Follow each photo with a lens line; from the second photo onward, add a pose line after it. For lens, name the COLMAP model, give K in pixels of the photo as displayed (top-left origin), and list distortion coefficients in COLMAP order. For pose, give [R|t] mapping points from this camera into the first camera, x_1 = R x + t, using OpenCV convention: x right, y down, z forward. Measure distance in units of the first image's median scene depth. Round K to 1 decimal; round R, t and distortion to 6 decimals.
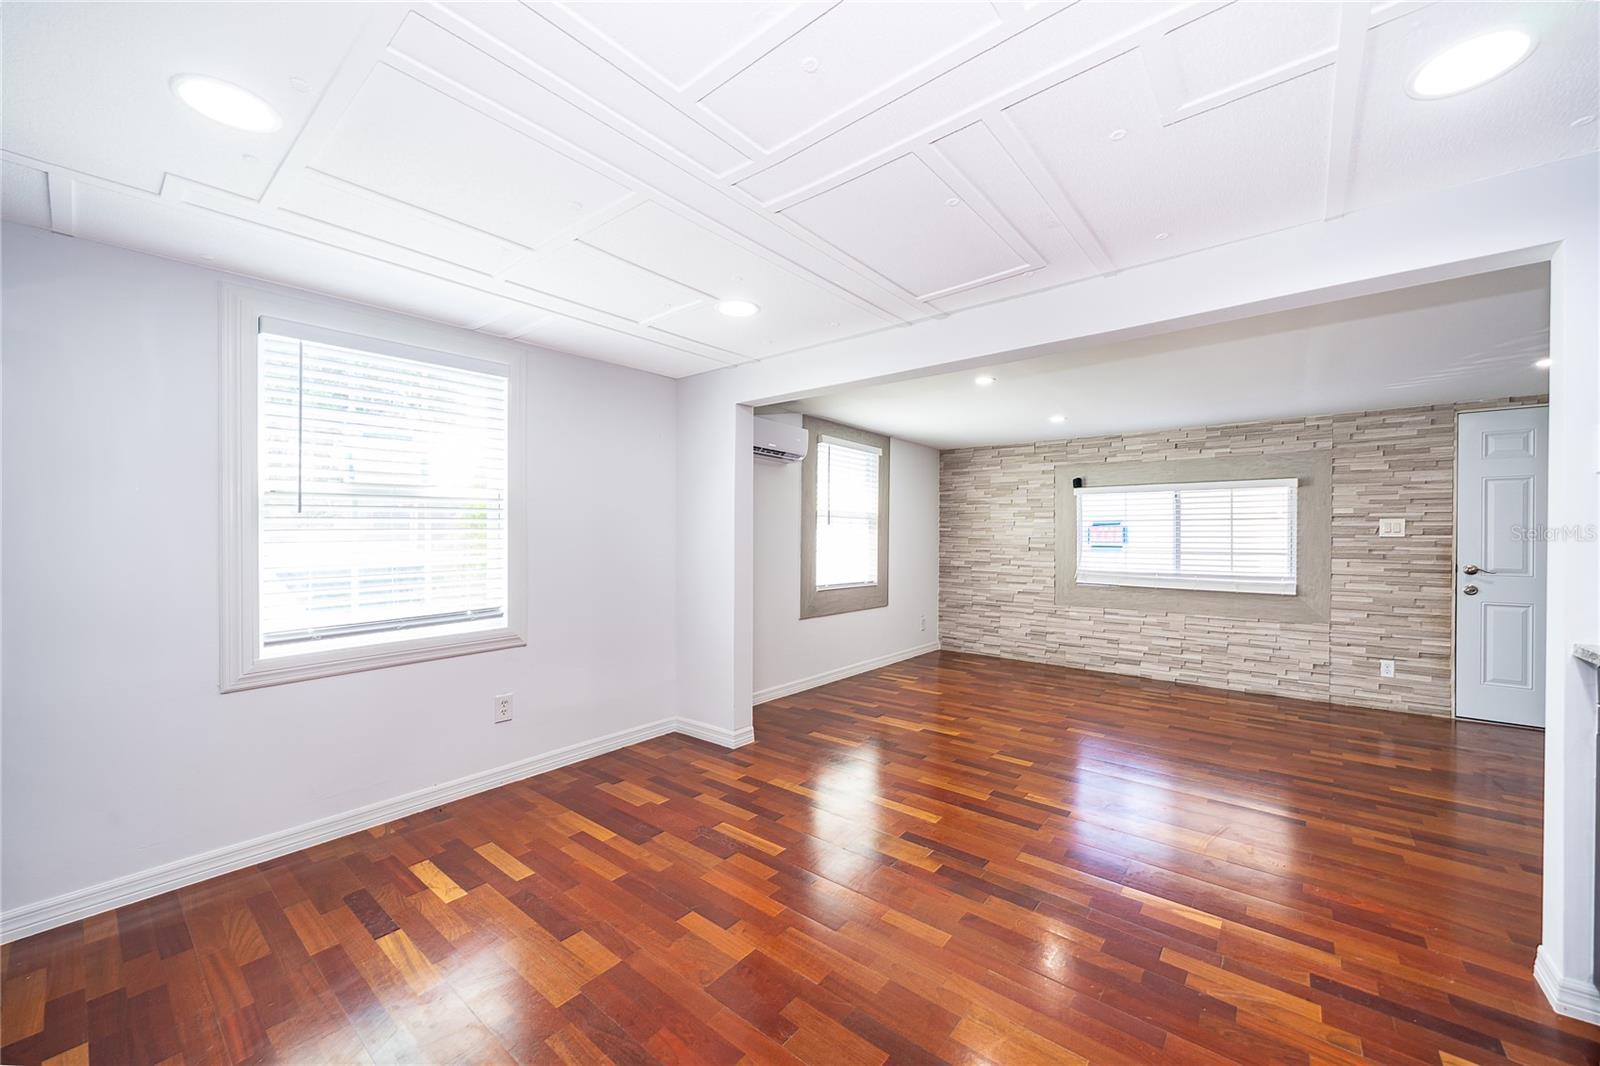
lens RADIAL K [[607.1, 0, 797.0], [0, 607.1, 535.9], [0, 0, 1]] dist [-0.003062, -0.000097]
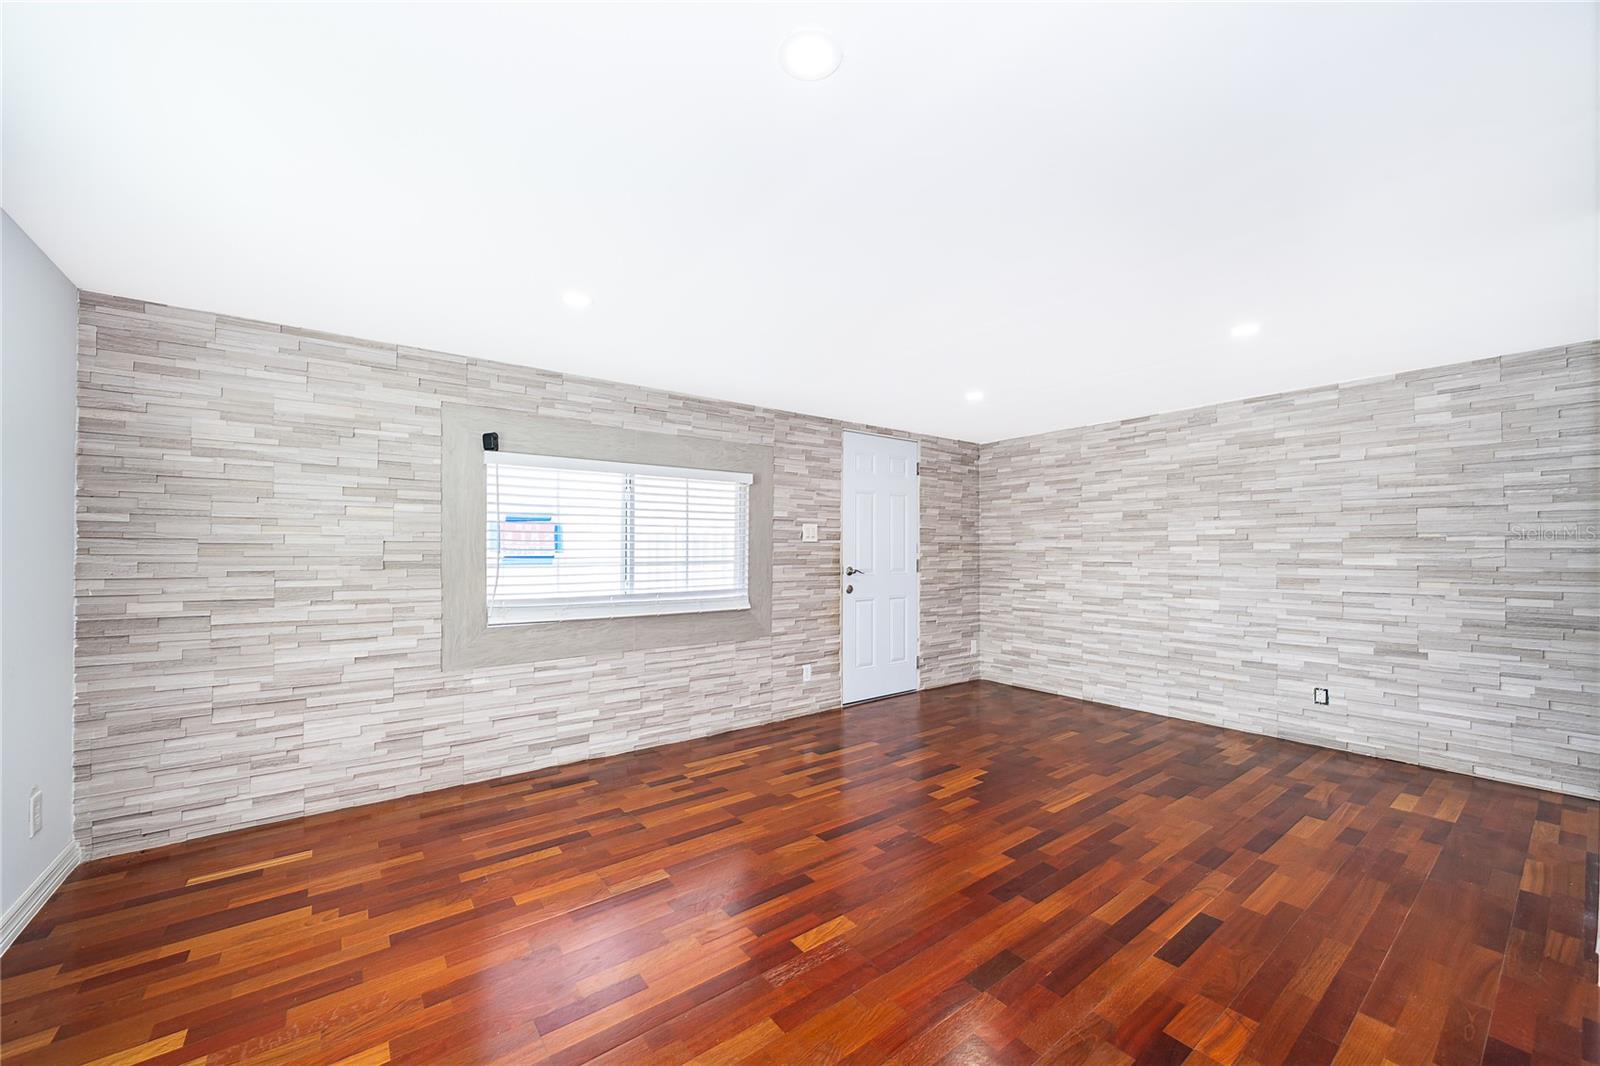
lens RADIAL K [[607.1, 0, 799.5], [0, 607.1, 548.3], [0, 0, 1]] dist [-0.003062, -0.000097]
pose [[0.236275, -0.002235, 0.971684, -0.003661], [0.000833, 0.999997, 0.002098, 0.009009], [-0.971686, 0.000314, 0.236276, 0.664397]]
